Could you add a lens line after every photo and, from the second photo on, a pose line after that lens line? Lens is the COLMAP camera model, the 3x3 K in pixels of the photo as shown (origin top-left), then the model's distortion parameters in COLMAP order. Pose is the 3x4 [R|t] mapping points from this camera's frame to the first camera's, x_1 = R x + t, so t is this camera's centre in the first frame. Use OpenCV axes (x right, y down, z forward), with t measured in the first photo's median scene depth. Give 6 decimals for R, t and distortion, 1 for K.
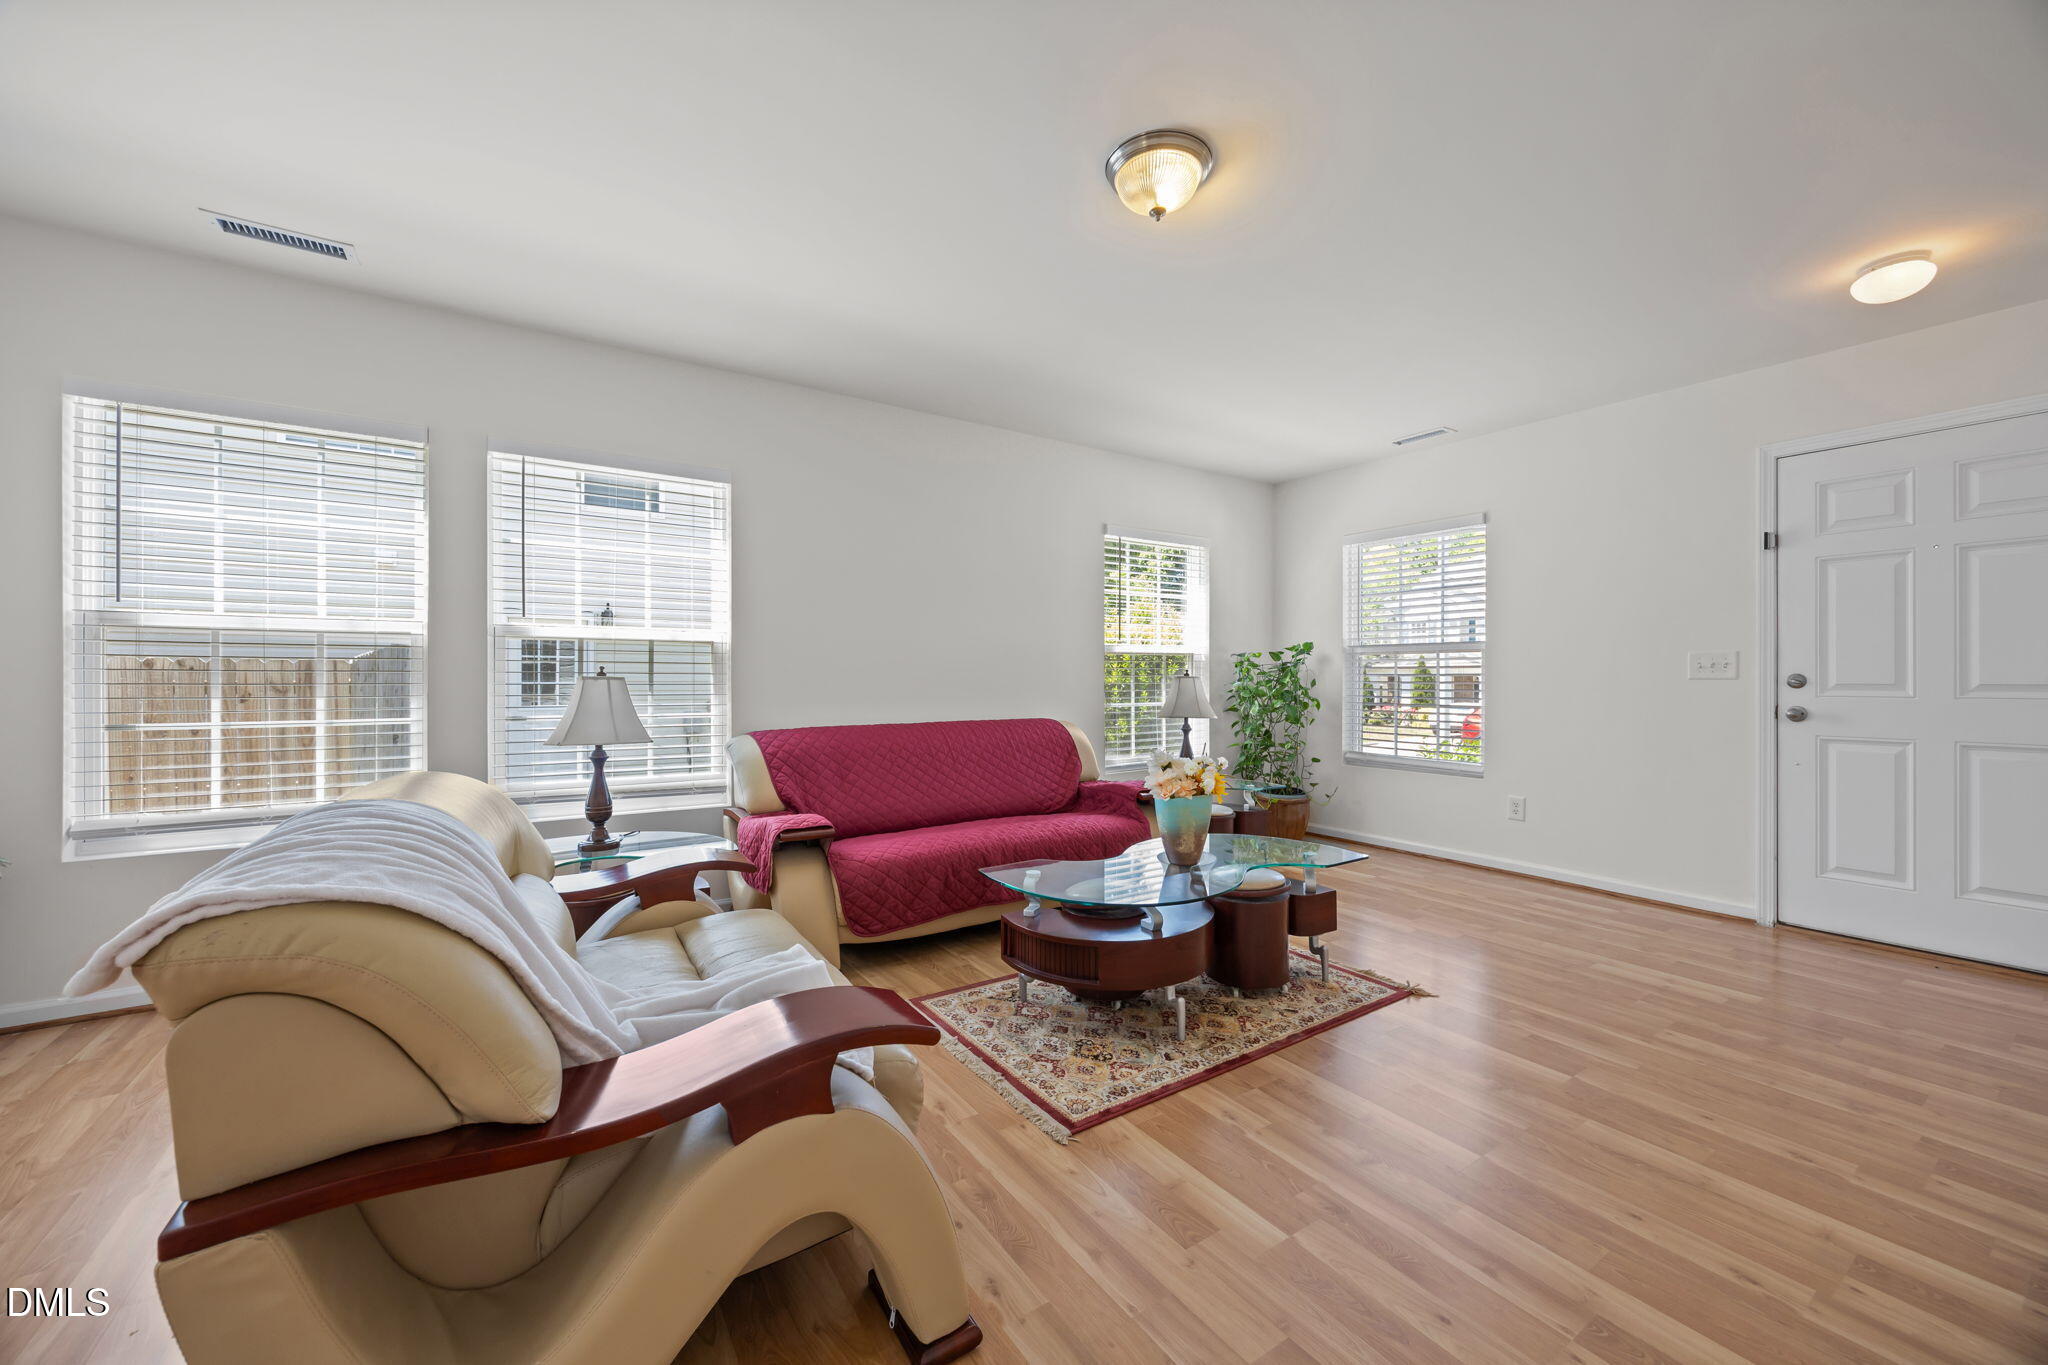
lens RADIAL K [[790.0, 0, 1025.6], [0, 790.0, 687.6], [0, 0, 1]] dist [-0.000764, -0.000635]
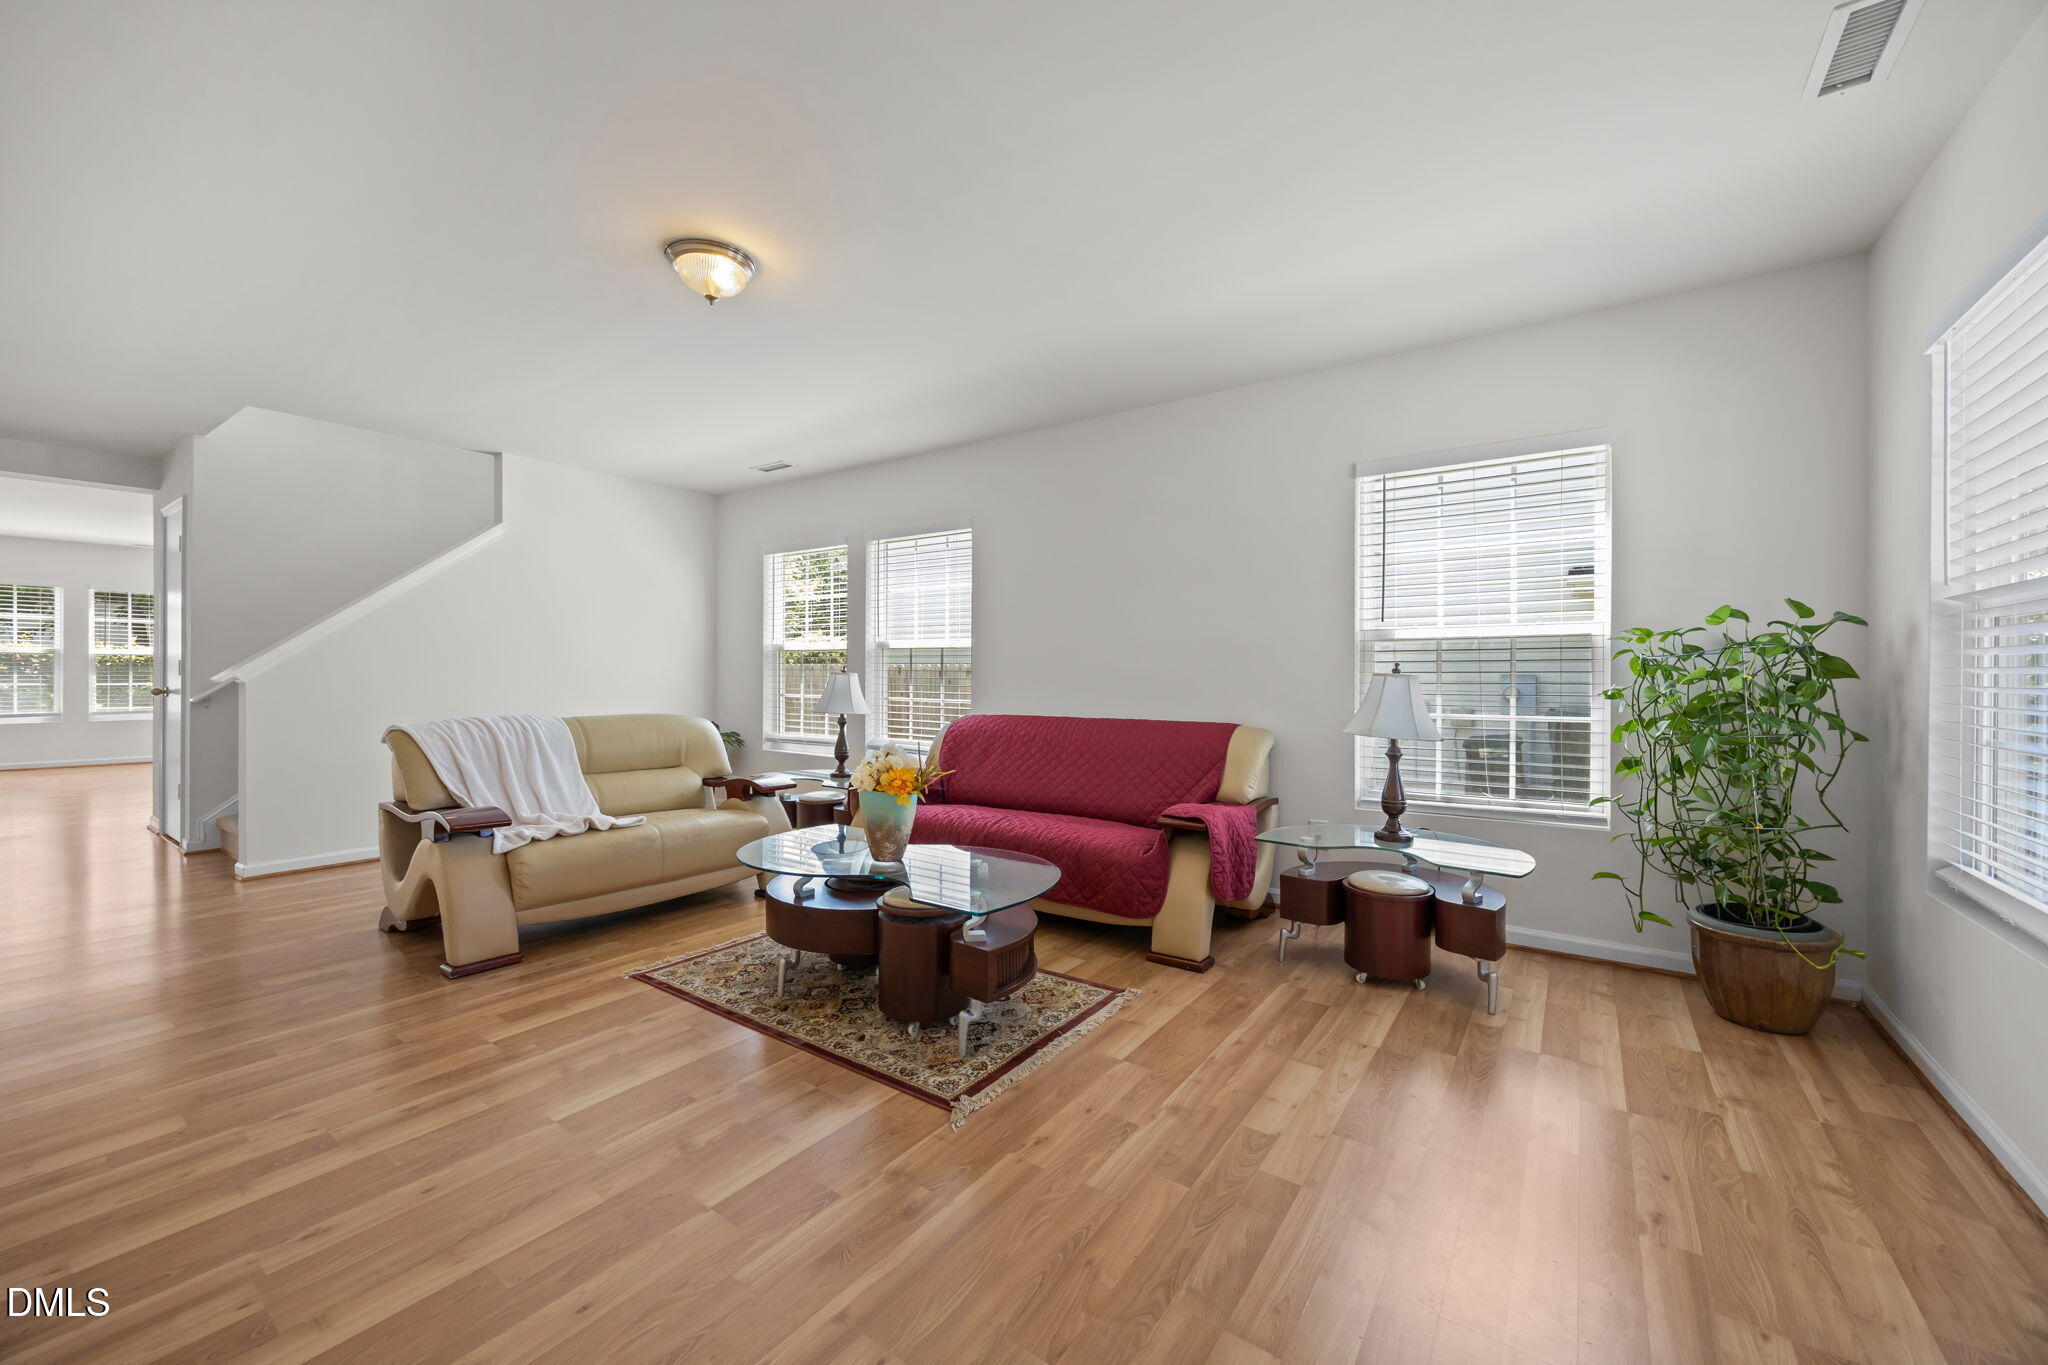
lens RADIAL K [[790.0, 0, 1019.3], [0, 790.0, 686.8], [0, 0, 1]] dist [-0.000764, -0.000635]
pose [[0.342008, 0.014261, -0.939589, 1.165879], [-0.014903, 0.999841, 0.009751, -0.007517], [0.939579, 0.010667, 0.342166, 0.796322]]
